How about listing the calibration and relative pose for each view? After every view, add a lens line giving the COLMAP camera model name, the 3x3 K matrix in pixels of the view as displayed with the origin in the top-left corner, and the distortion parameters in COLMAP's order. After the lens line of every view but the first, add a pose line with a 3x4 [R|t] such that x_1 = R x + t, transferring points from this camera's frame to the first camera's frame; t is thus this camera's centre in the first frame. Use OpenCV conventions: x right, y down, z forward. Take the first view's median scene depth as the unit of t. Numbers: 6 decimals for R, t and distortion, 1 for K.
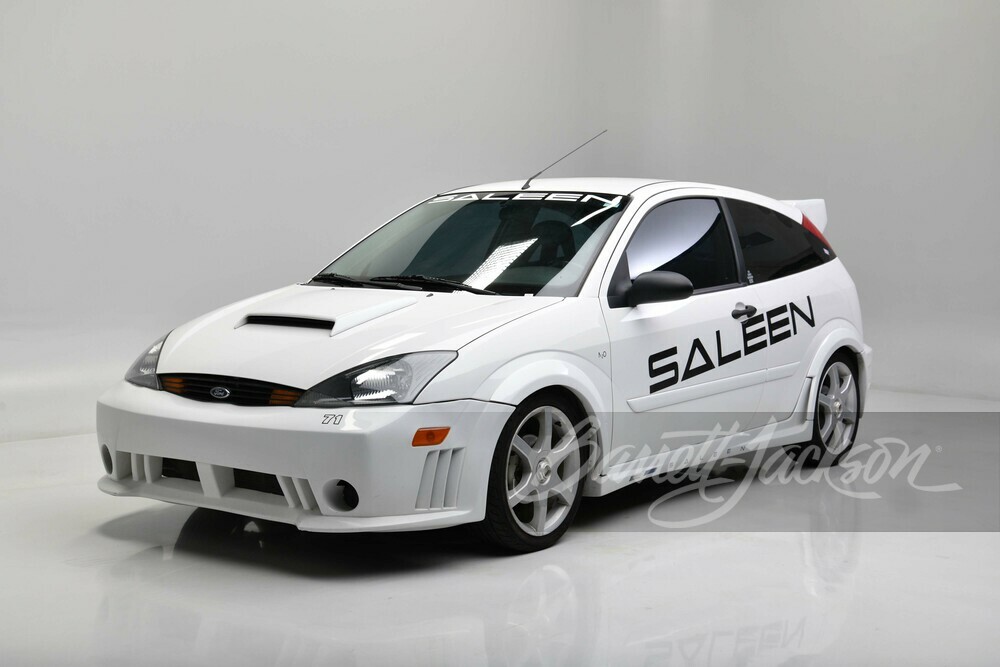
lens RADIAL K [[1476.7, 0, 500.2], [0, 1476.7, 334.7], [0, 0, 1]] dist [-0.034118, 0.000000]
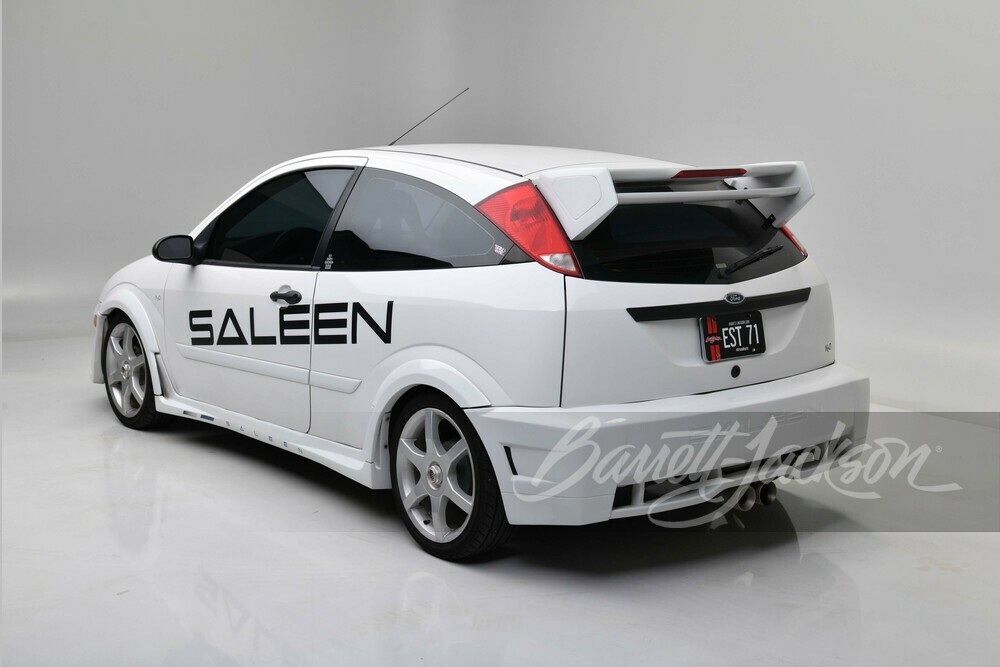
lens RADIAL K [[1323.9, 0, 501.6], [0, 1323.9, 334.1], [0, 0, 1]] dist [0.037559, 0.000000]
pose [[-0.245465, 0.132430, -0.960317, 0.919570], [-0.073458, 0.985236, 0.154642, -0.128424], [0.966618, 0.108502, -0.232113, 1.332681]]
